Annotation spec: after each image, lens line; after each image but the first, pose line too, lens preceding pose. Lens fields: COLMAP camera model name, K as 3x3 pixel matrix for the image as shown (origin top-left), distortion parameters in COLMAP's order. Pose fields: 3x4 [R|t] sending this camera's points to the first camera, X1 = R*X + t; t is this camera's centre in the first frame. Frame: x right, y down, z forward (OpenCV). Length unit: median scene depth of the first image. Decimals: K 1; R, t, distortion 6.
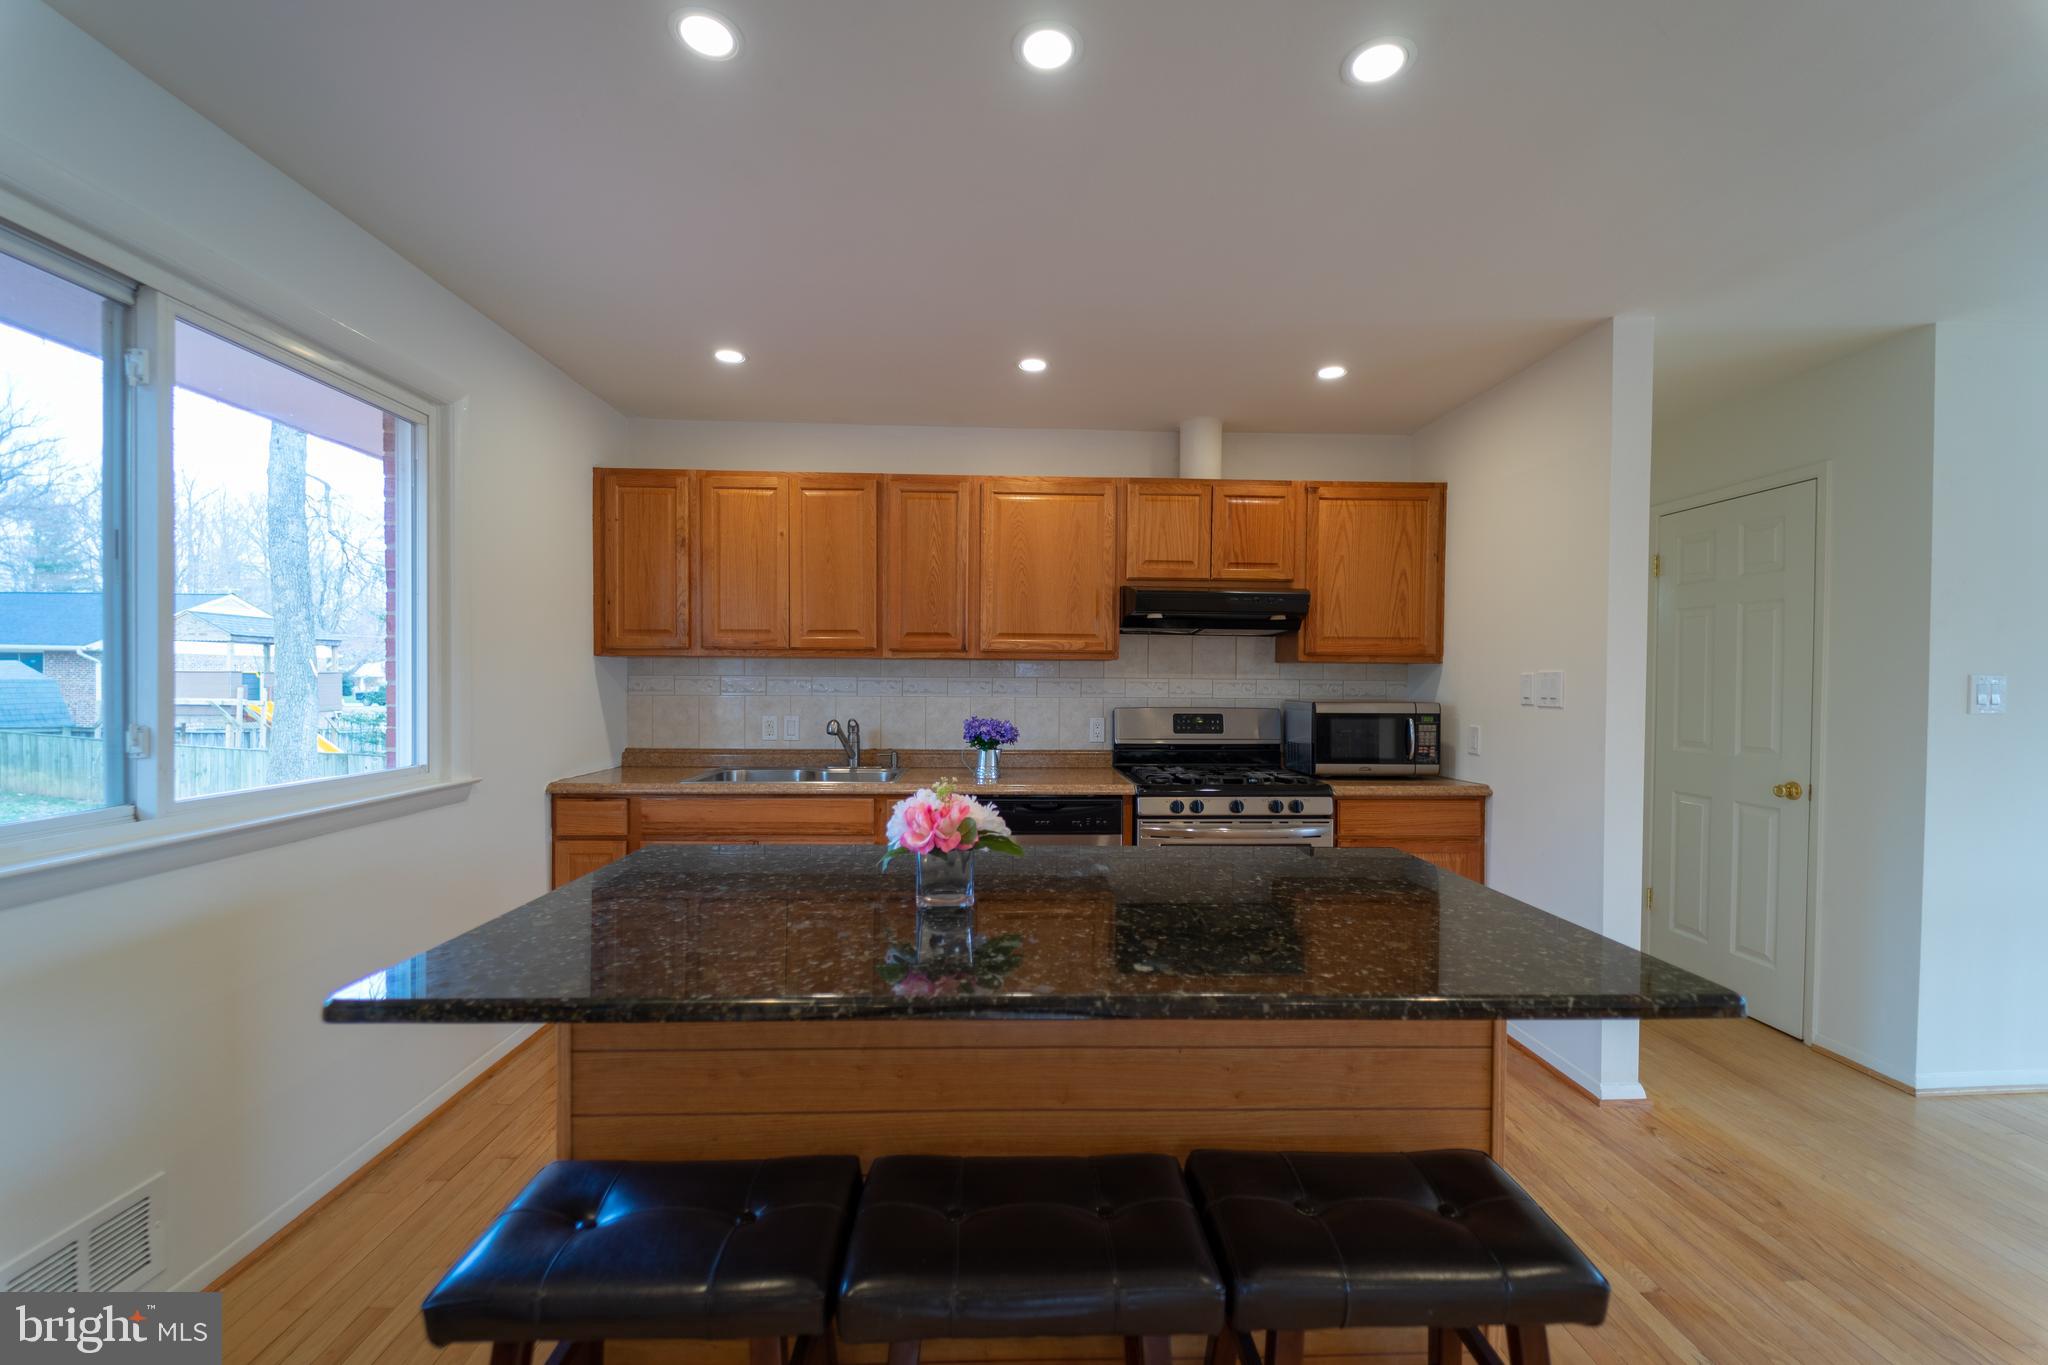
lens RADIAL K [[841.1, 0, 1016.6], [0, 841.1, 684.3], [0, 0, 1]] dist [0.022534, -0.000046]
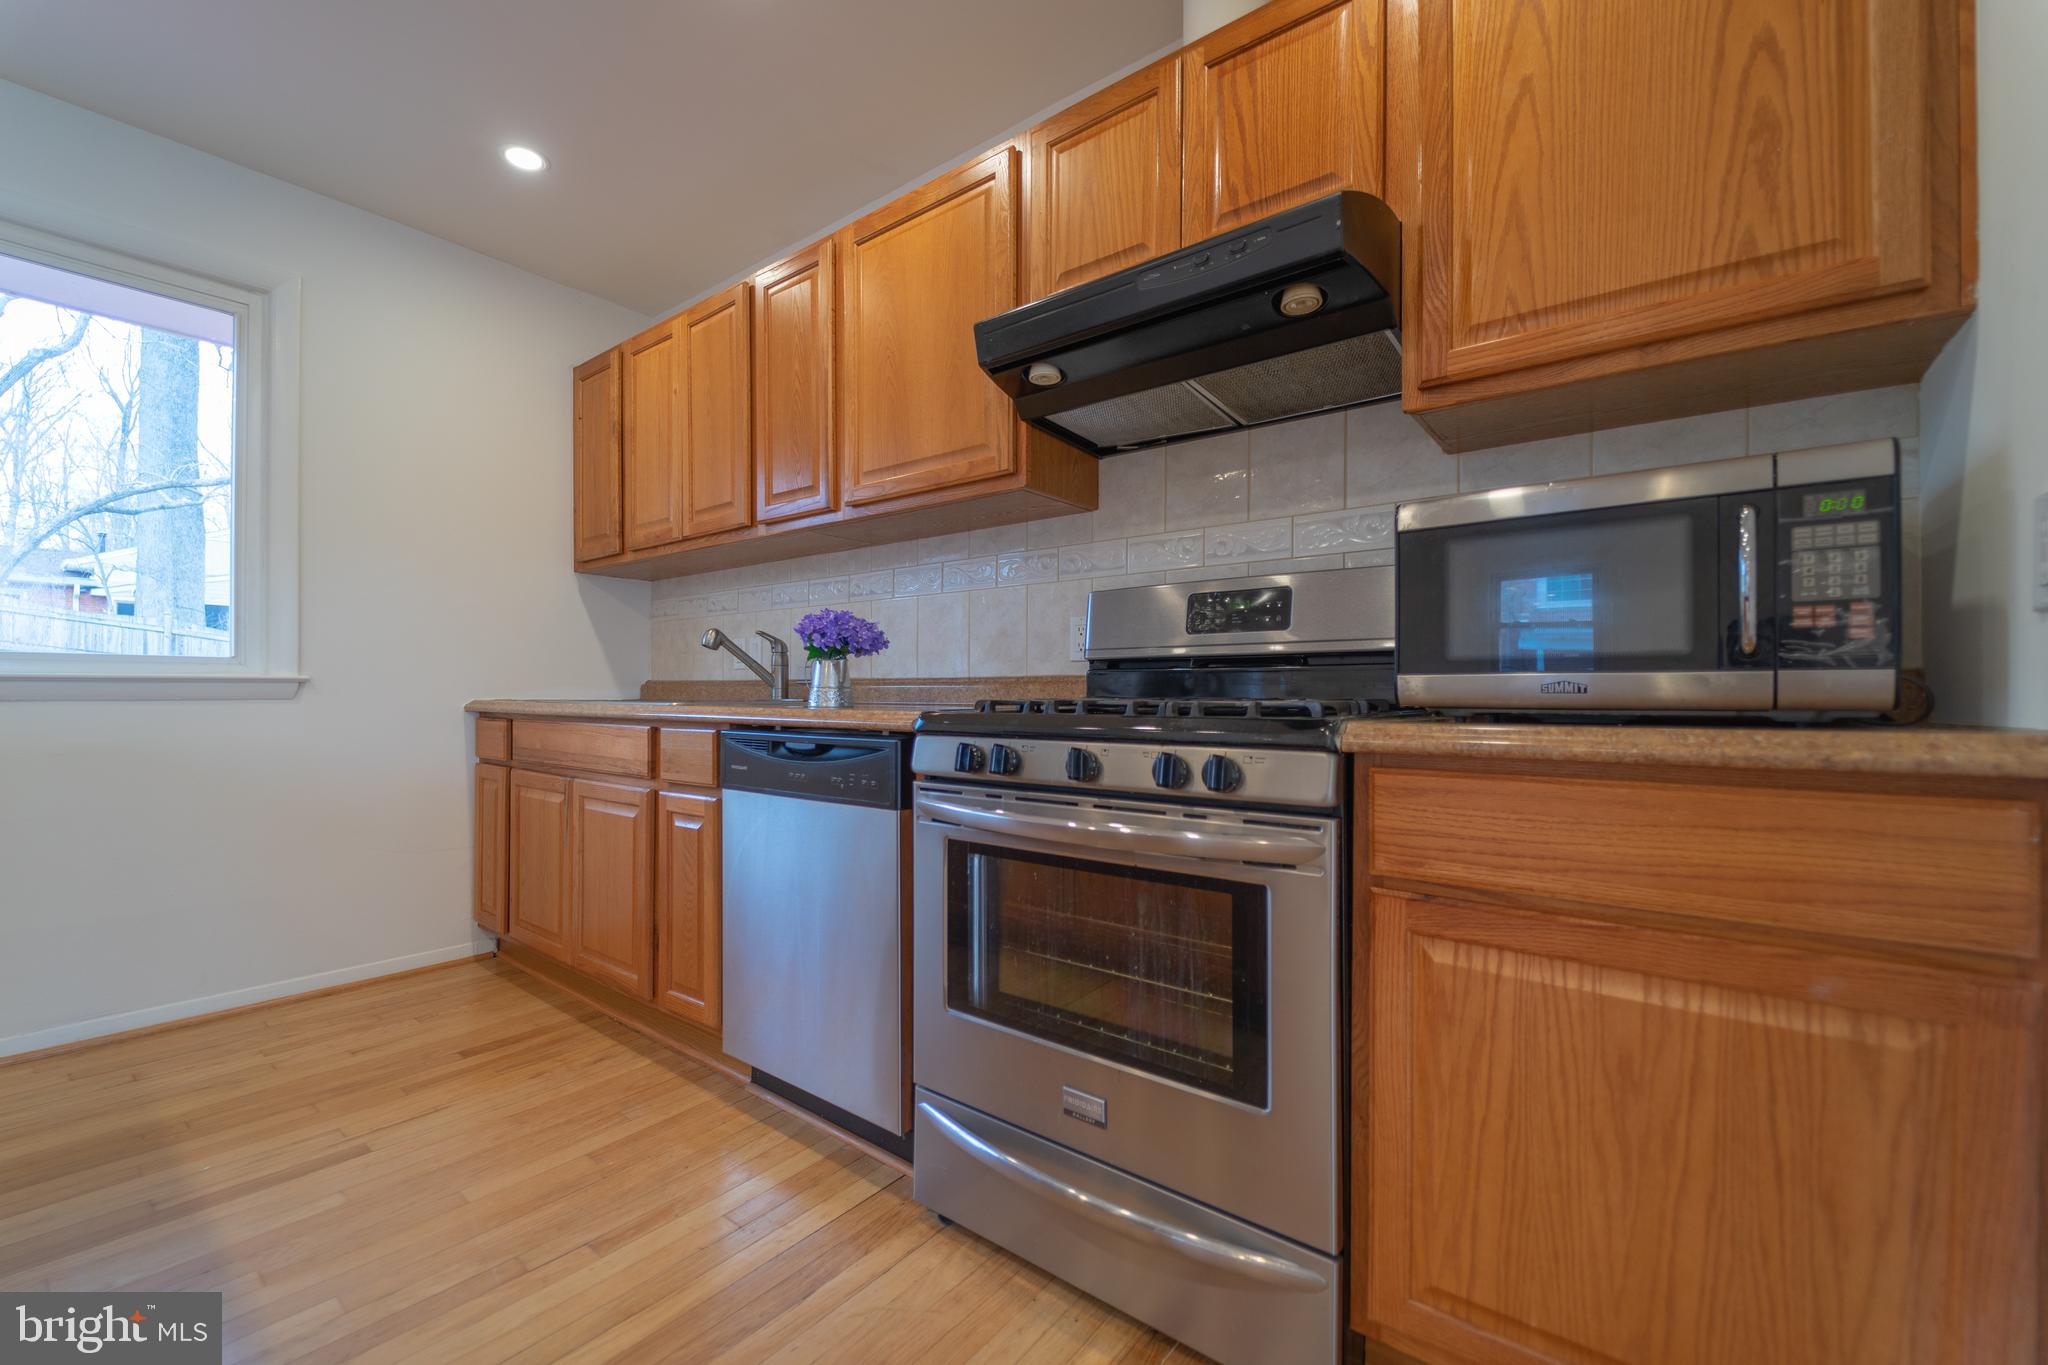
lens RADIAL K [[829.9, 0, 1028.0], [0, 829.9, 691.9], [0, 0, 1]] dist [0.000878, -0.000196]
pose [[0.764851, -0.006555, -0.644174, 0.462016], [-0.003826, 0.999884, -0.014717, 0.107697], [0.644196, 0.013721, 0.764738, 0.632431]]
